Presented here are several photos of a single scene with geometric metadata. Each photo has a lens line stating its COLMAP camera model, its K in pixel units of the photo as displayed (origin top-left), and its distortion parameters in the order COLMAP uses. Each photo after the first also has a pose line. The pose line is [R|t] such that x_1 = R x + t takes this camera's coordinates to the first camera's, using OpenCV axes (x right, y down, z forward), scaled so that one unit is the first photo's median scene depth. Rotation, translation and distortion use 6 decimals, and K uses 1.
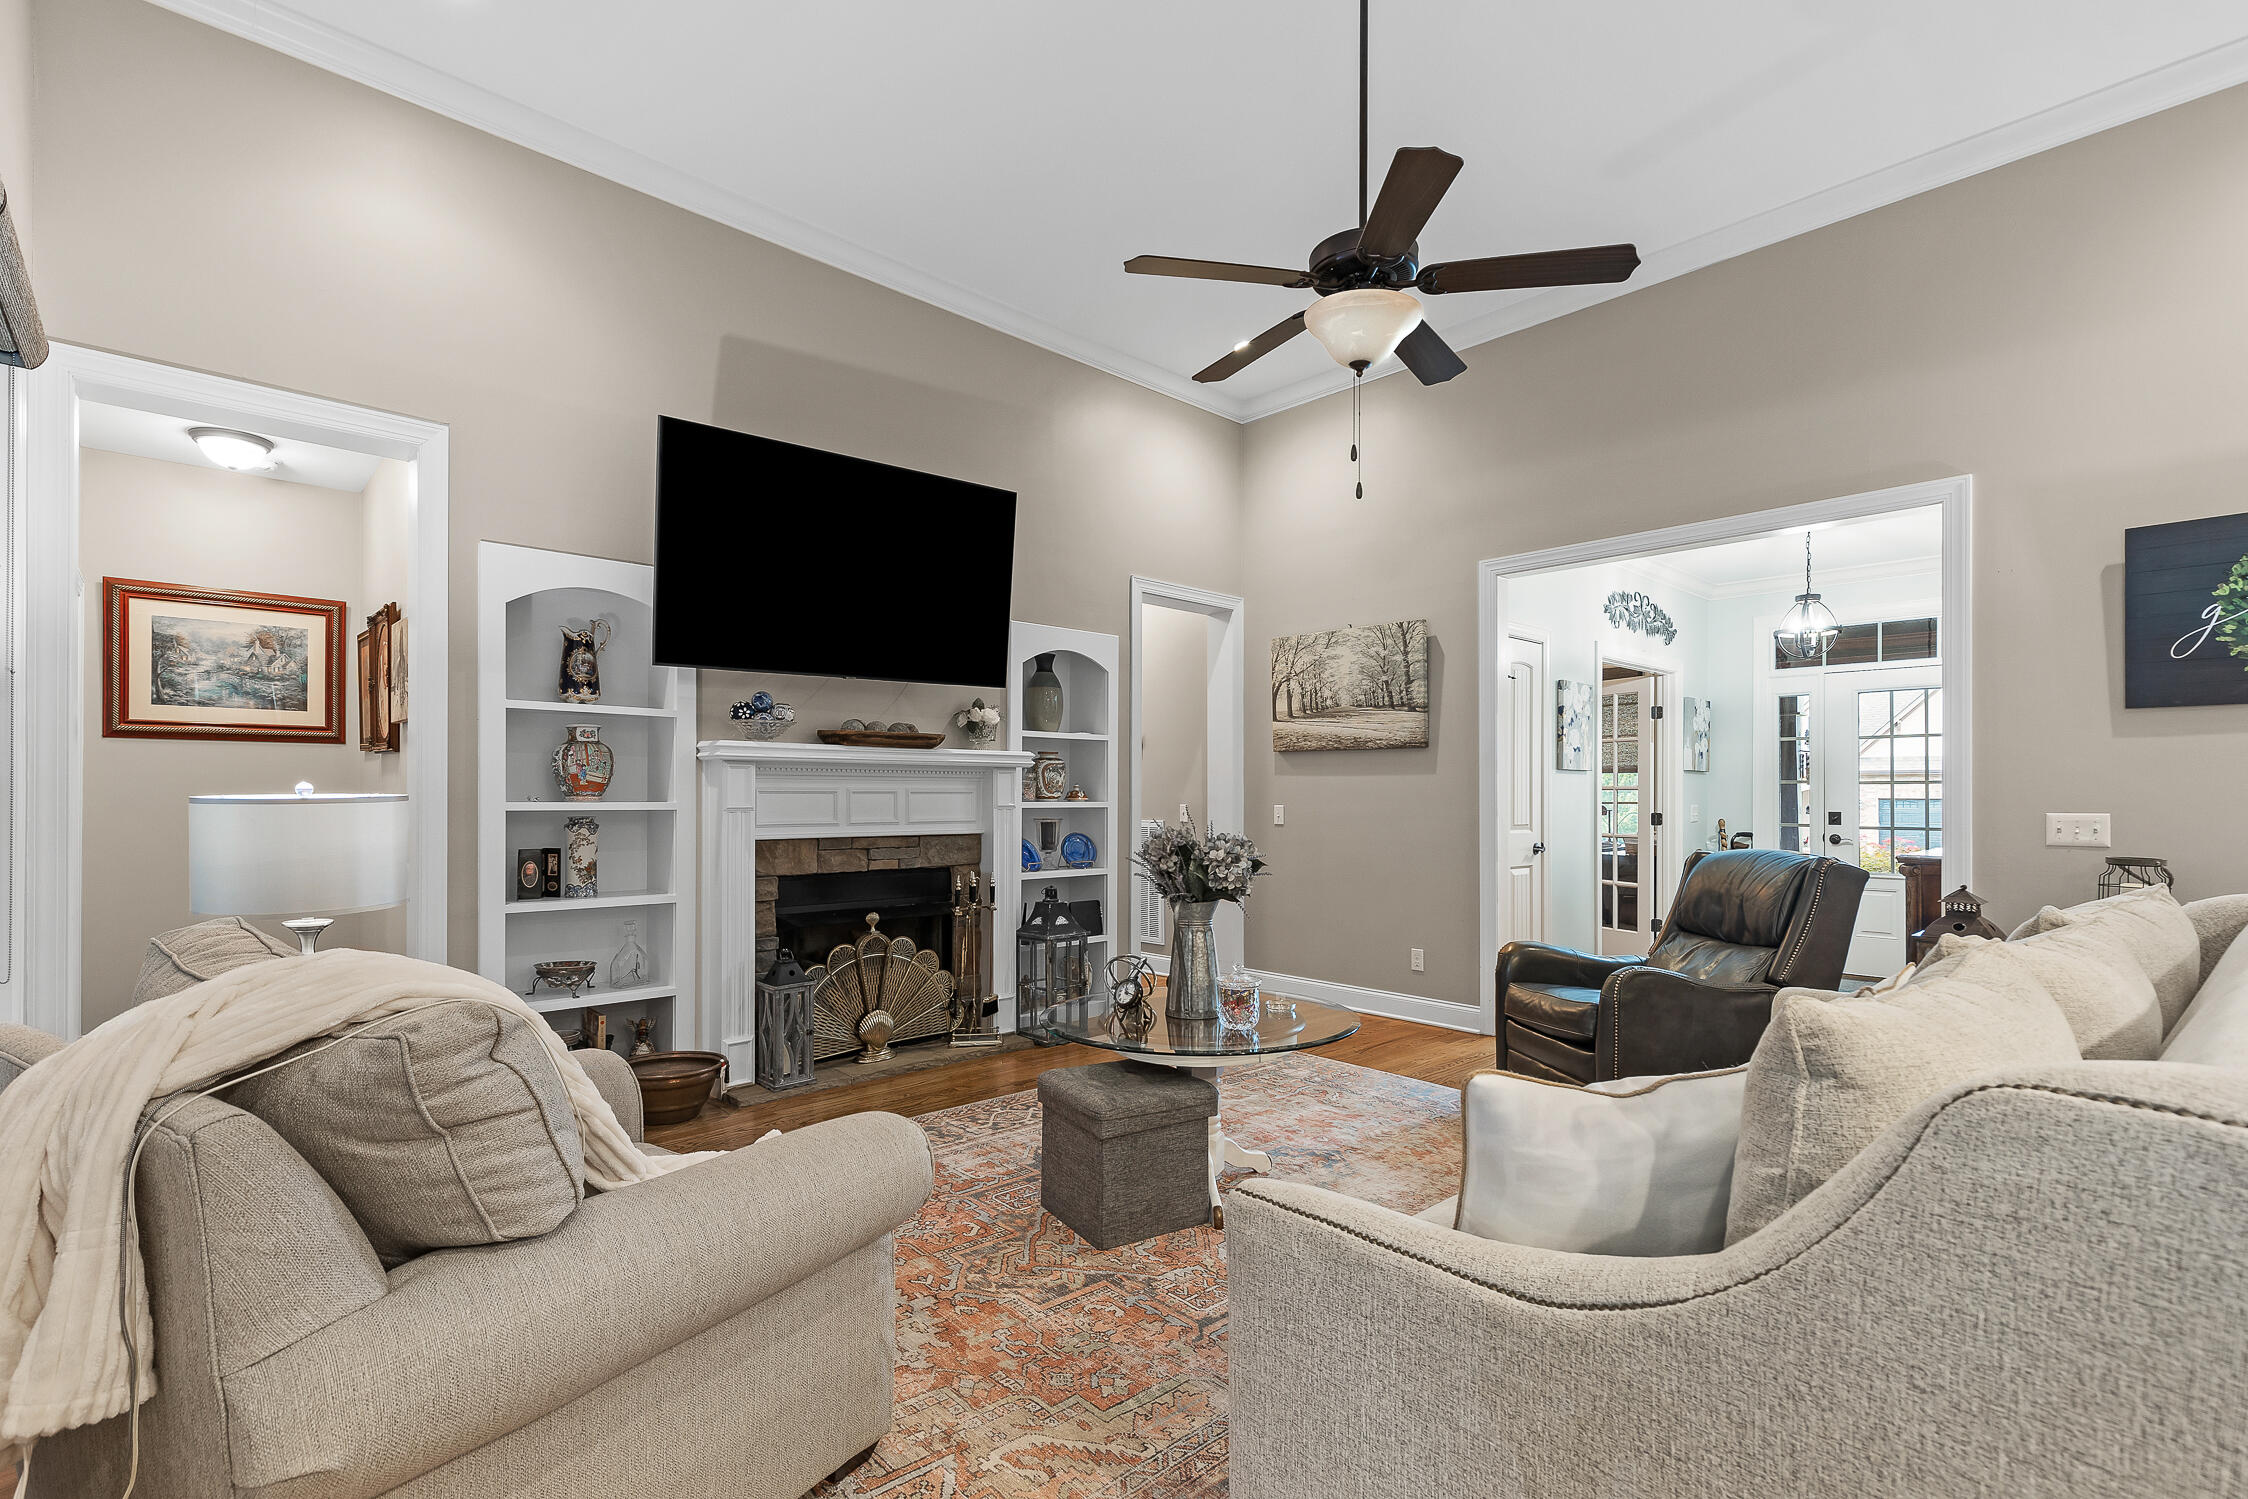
lens RADIAL K [[1028.8, 0, 1125.2], [0, 1028.8, 791.0], [0, 0, 1]] dist [0.000736, 0.000301]
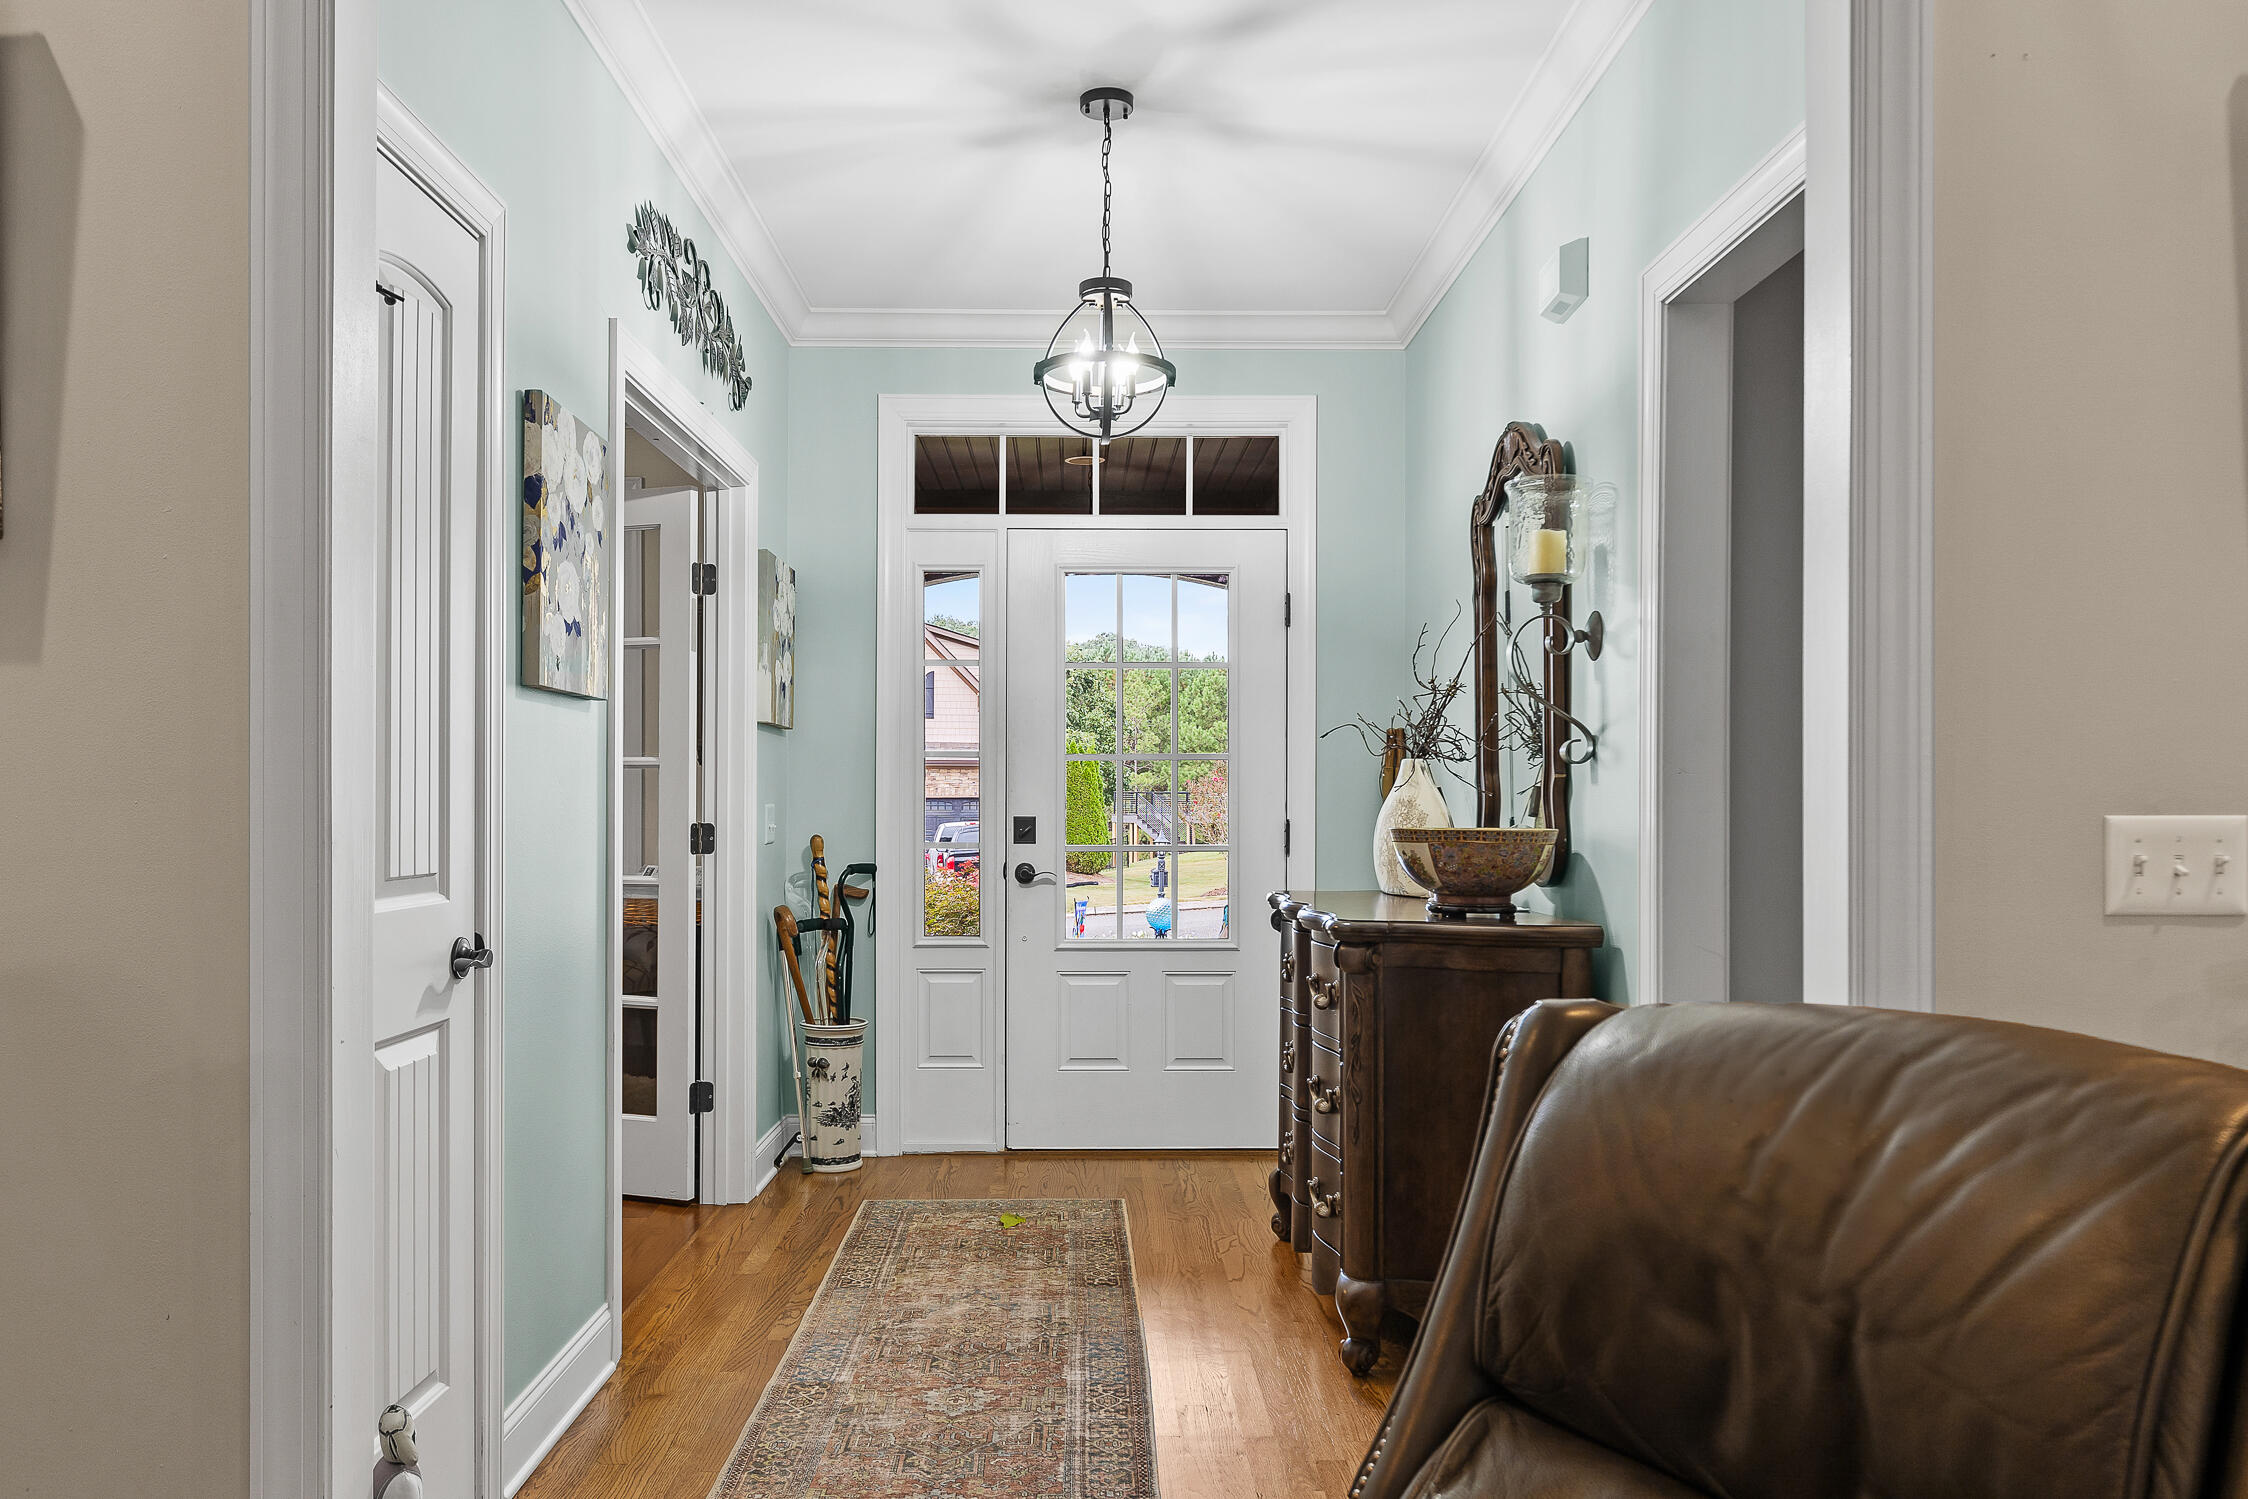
lens RADIAL K [[1597.7, 0, 1064.0], [0, 1597.7, 797.3], [0, 0, 1]] dist [-0.005415, -0.002292]
pose [[0.689218, -0.001232, 0.724553, 0.191247], [-0.003129, 0.999984, 0.004677, 0.009011], [-0.724548, -0.005490, 0.689203, 0.563901]]
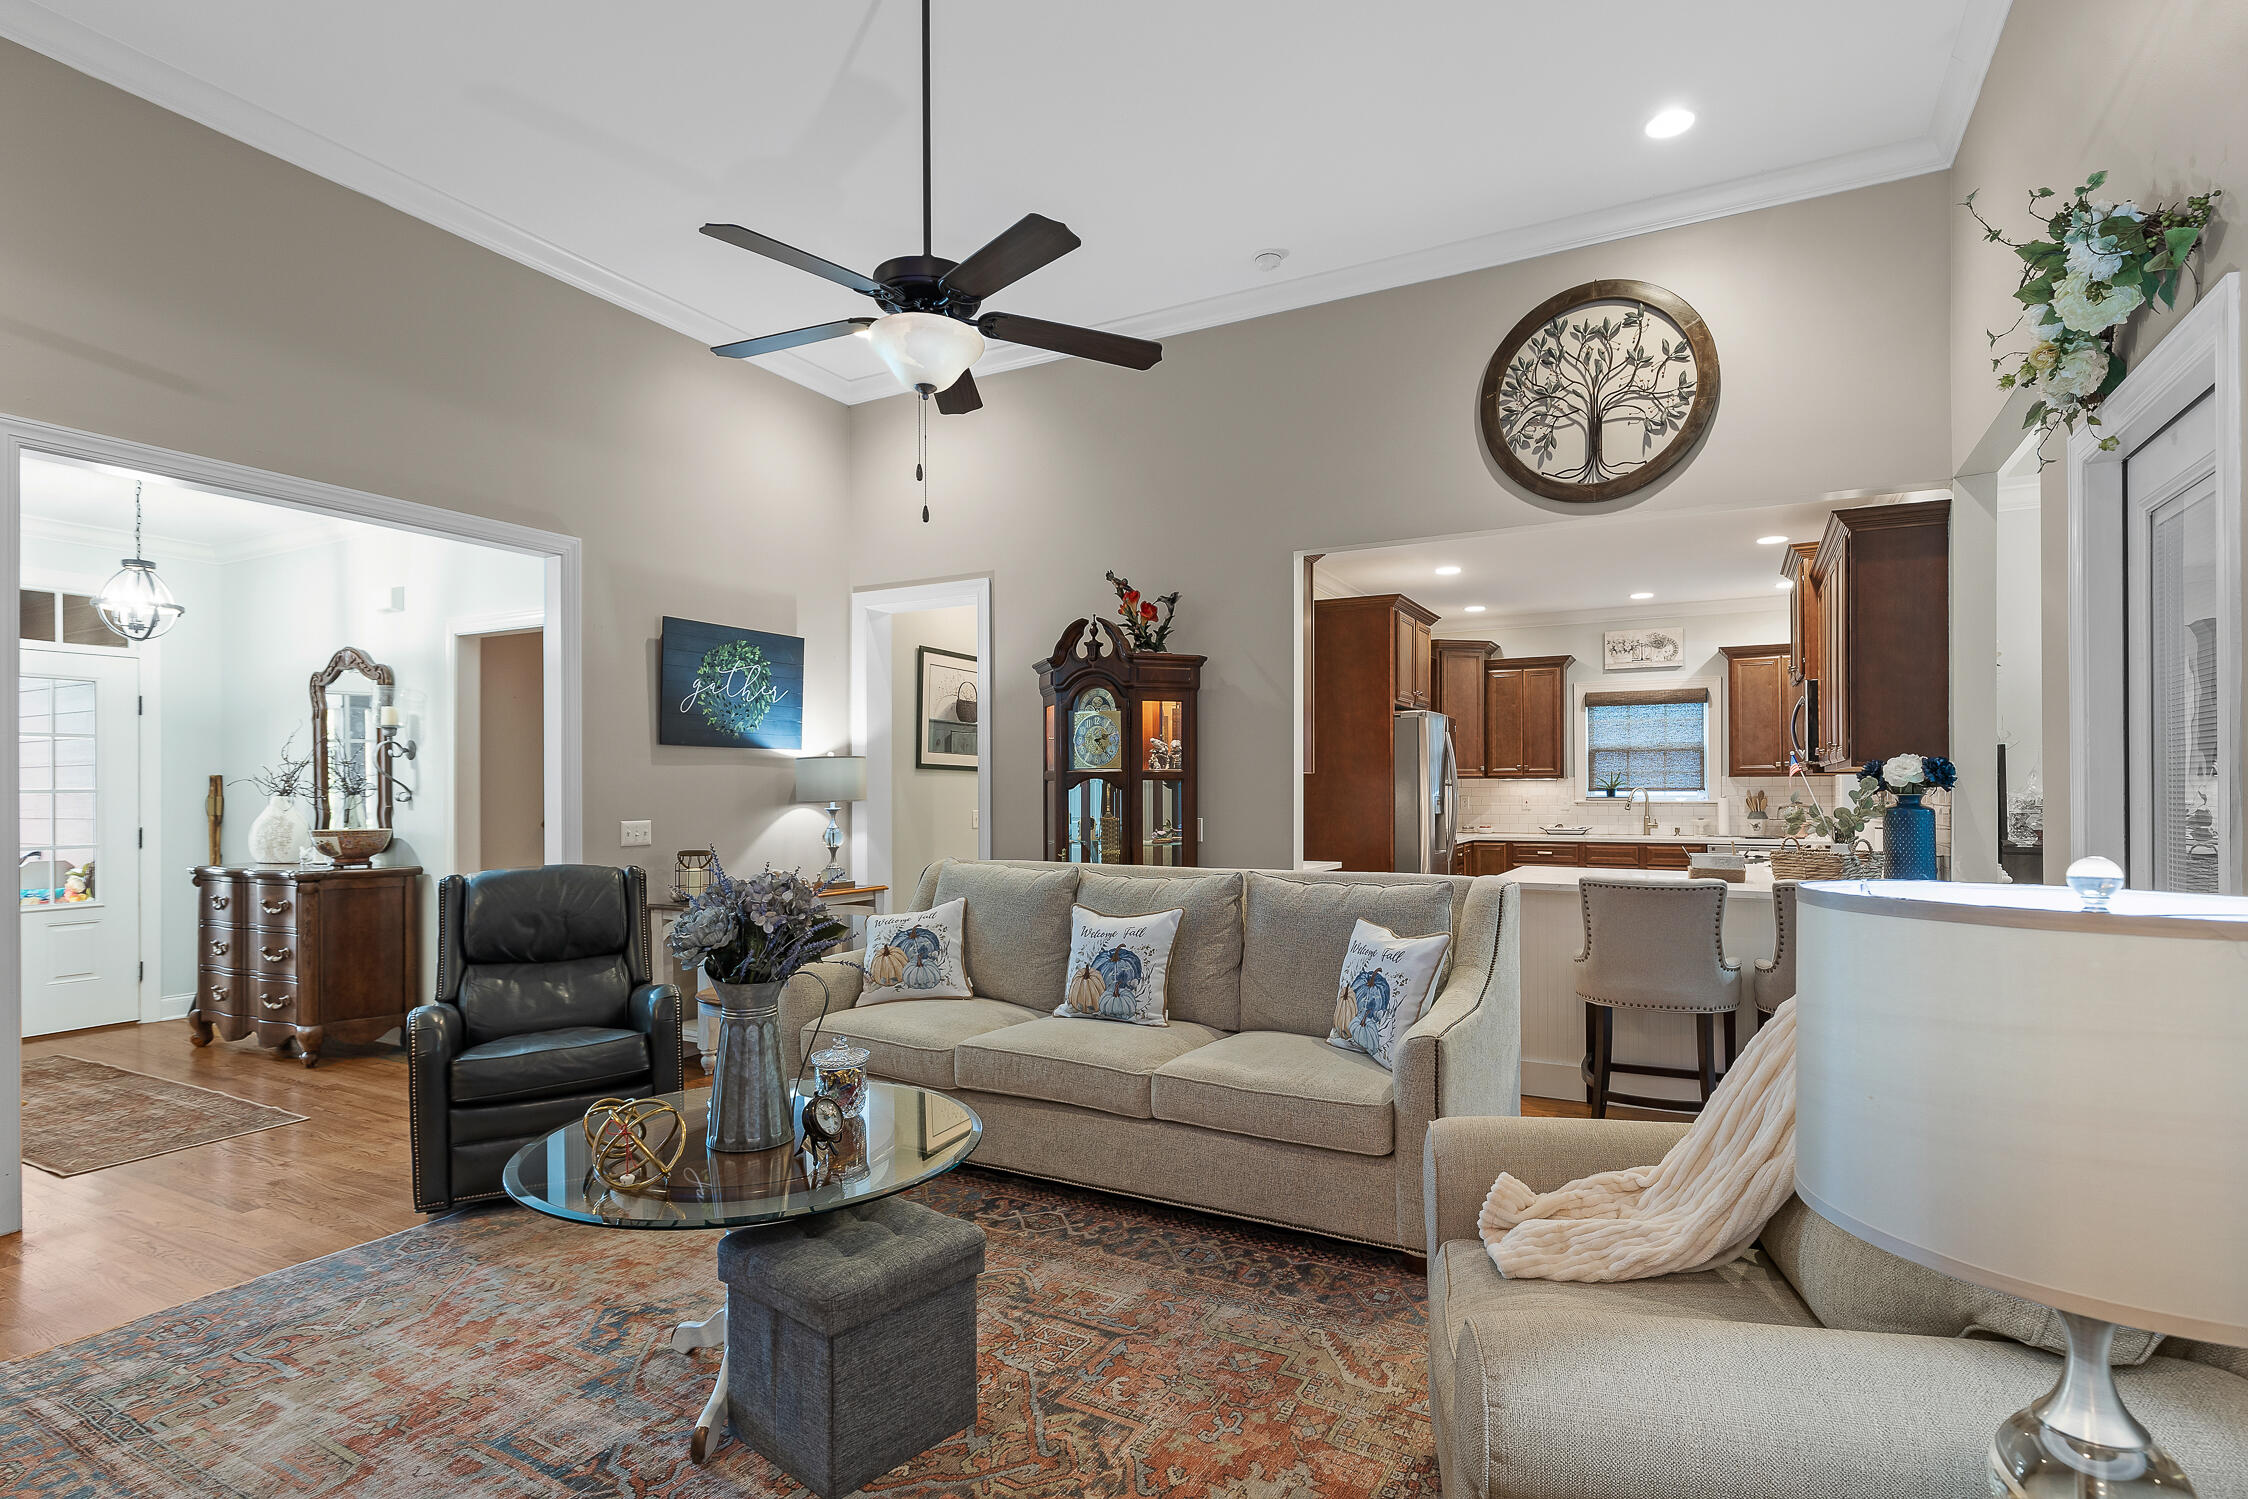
lens RADIAL K [[1111.1, 0, 1124.4], [0, 1111.1, 795.0], [0, 0, 1]] dist [0.012555, -0.000231]
pose [[-0.310774, -0.005117, 0.950470, -0.390400], [-0.000831, 0.999987, 0.005112, -0.012416], [-0.950484, 0.000799, -0.310774, 0.528097]]
